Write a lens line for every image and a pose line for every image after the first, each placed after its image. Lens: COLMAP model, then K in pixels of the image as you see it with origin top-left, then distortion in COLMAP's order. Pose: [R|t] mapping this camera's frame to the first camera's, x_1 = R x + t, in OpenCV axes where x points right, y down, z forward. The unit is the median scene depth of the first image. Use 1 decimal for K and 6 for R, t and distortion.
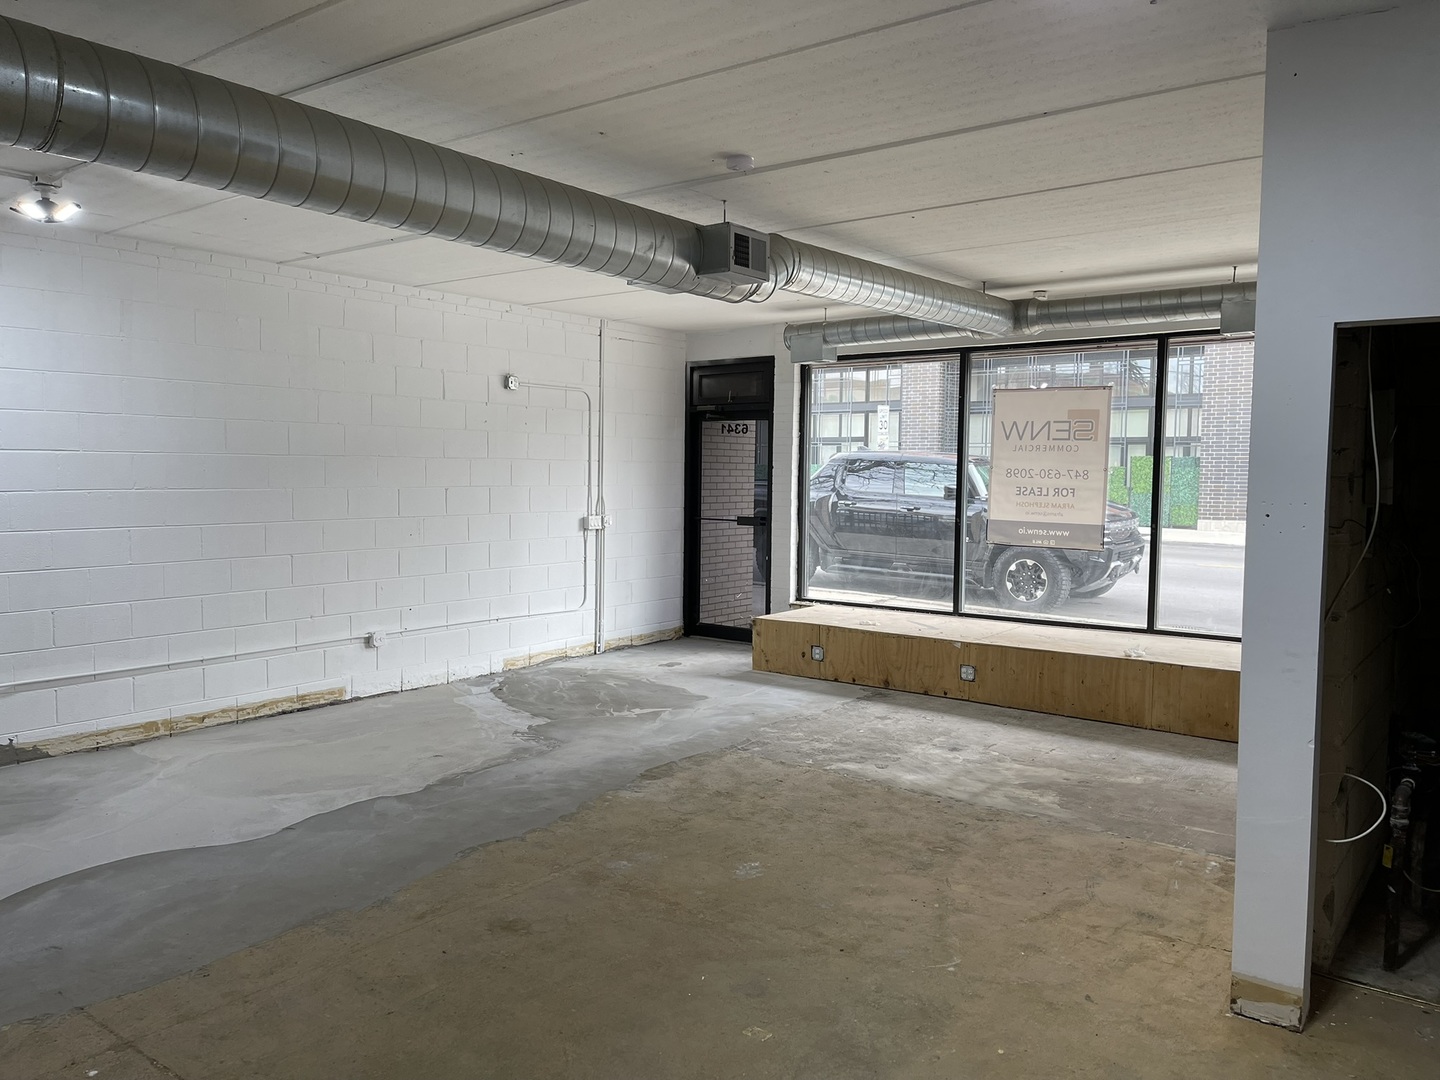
lens RADIAL K [[1087.8, 0, 720.0], [0, 1087.8, 540.0], [0, 0, 1]] dist [0.076899, -0.108652]
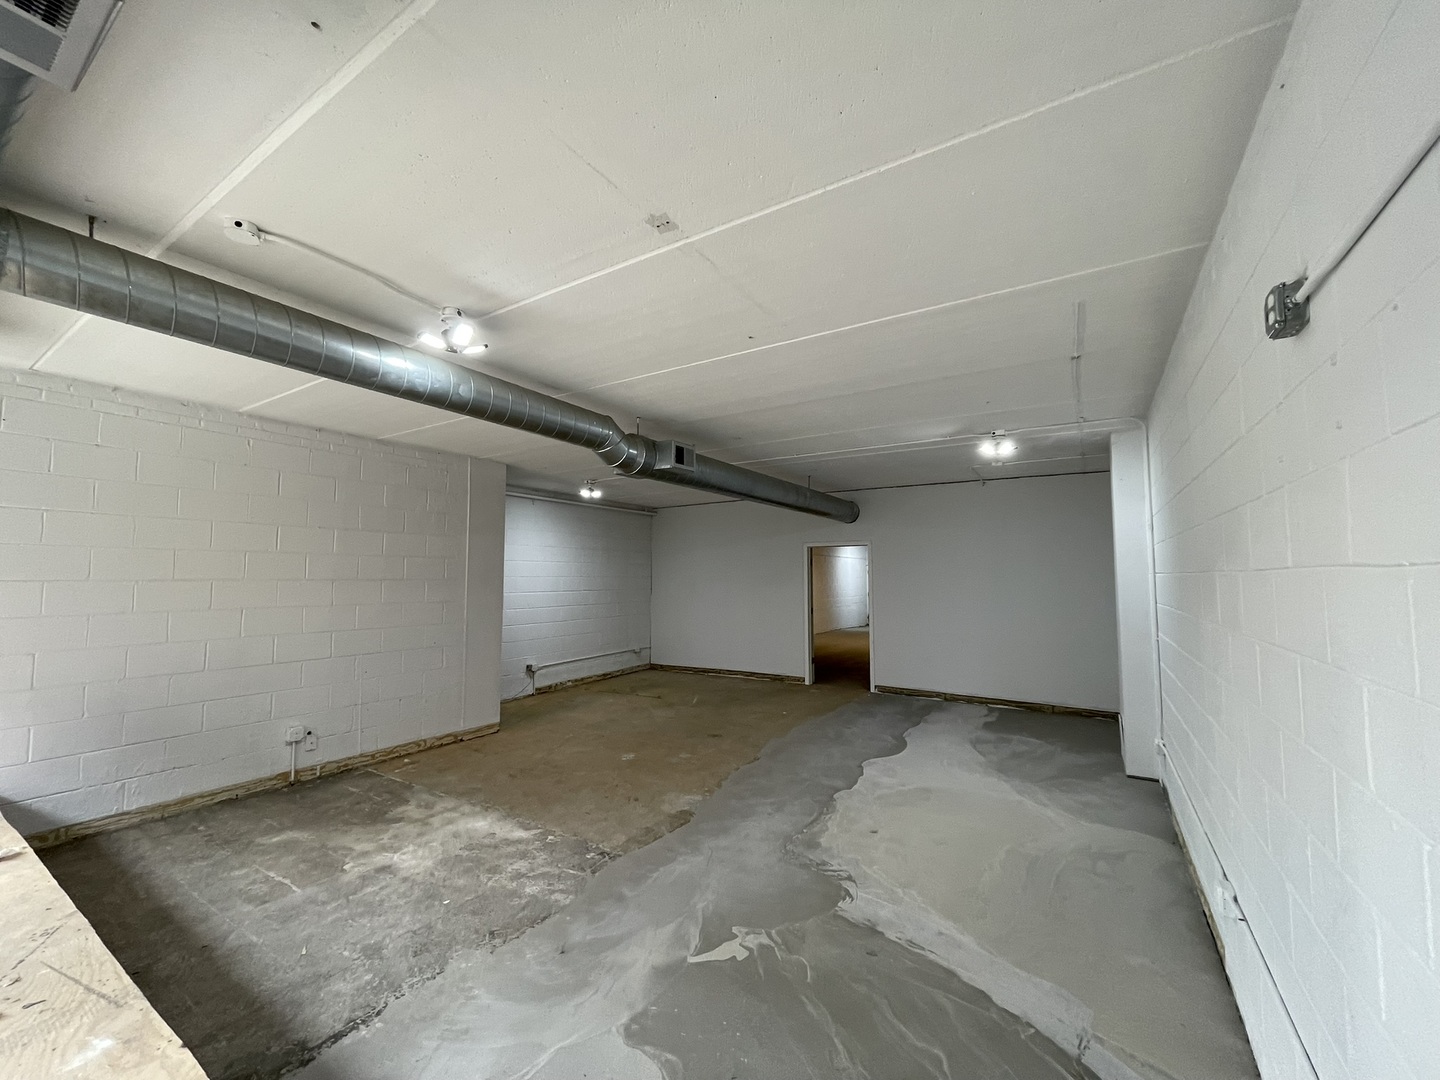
lens RADIAL K [[584.0, 0, 711.3], [0, 584.0, 543.0], [0, 0, 1]] dist [-0.001507, -0.000122]
pose [[-0.996897, -0.012991, -0.077637, -0.029217], [-0.013765, 0.999861, 0.009438, -0.095510], [0.077503, 0.010478, -0.996937, 1.361088]]
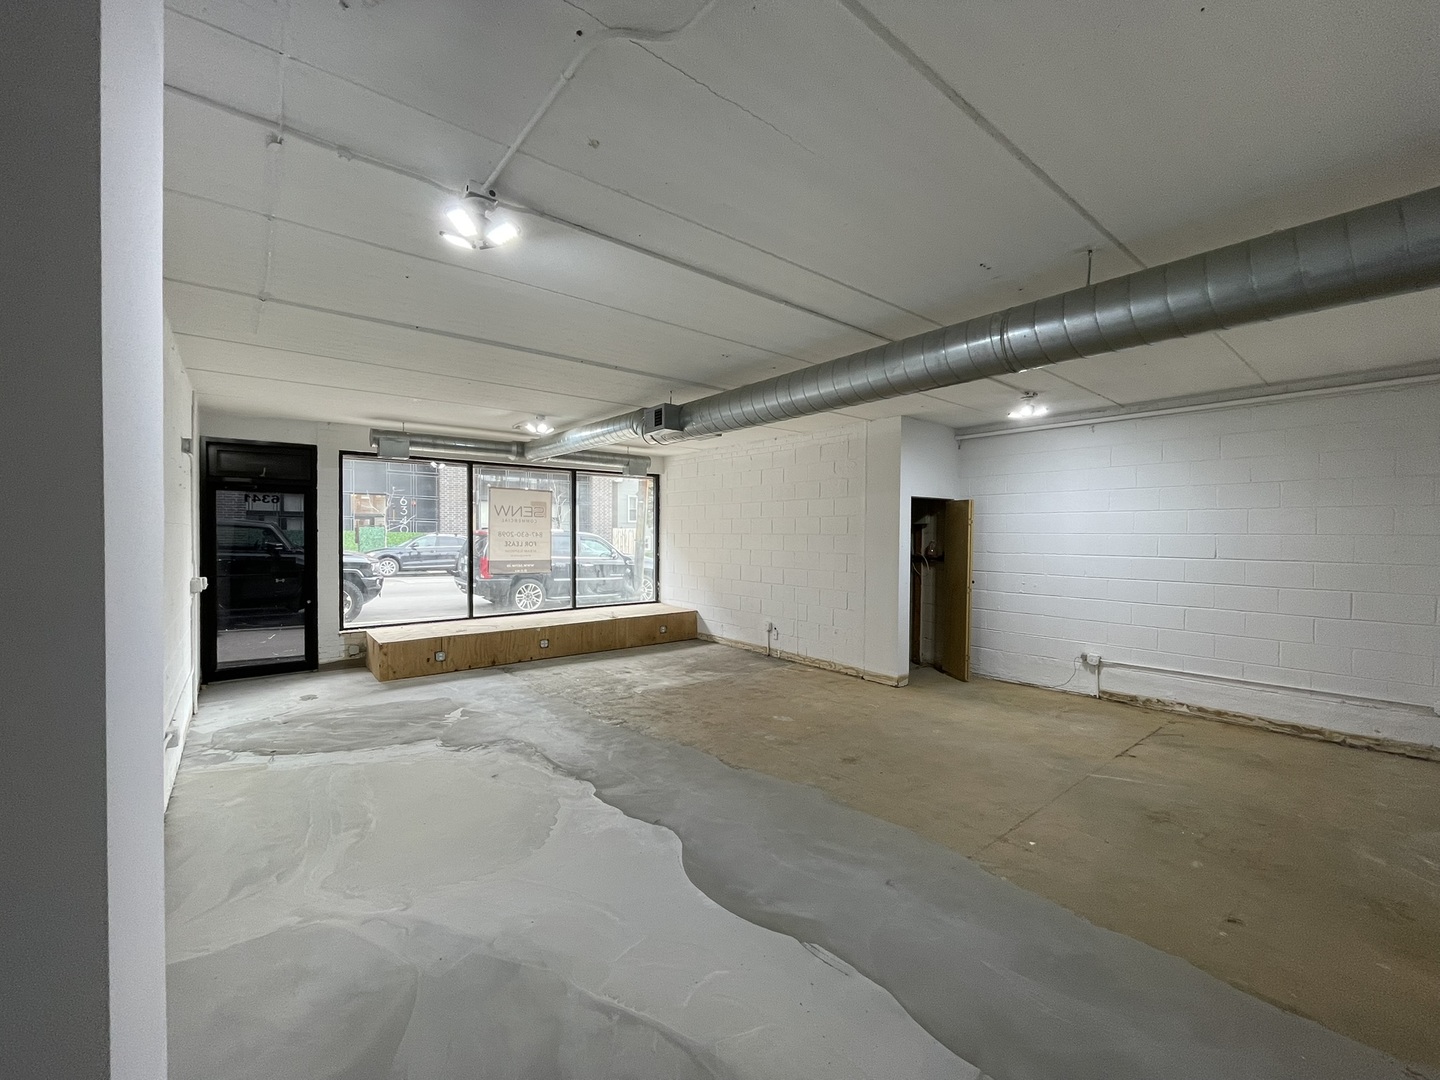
lens RADIAL K [[584.0, 0, 711.3], [0, 584.0, 543.0], [0, 0, 1]] dist [-0.001507, -0.000122]
pose [[0.240004, -0.023770, 0.970481, -0.690767], [0.061879, 0.998042, 0.009143, -0.040441], [-0.968798, 0.057858, 0.241005, 0.513892]]
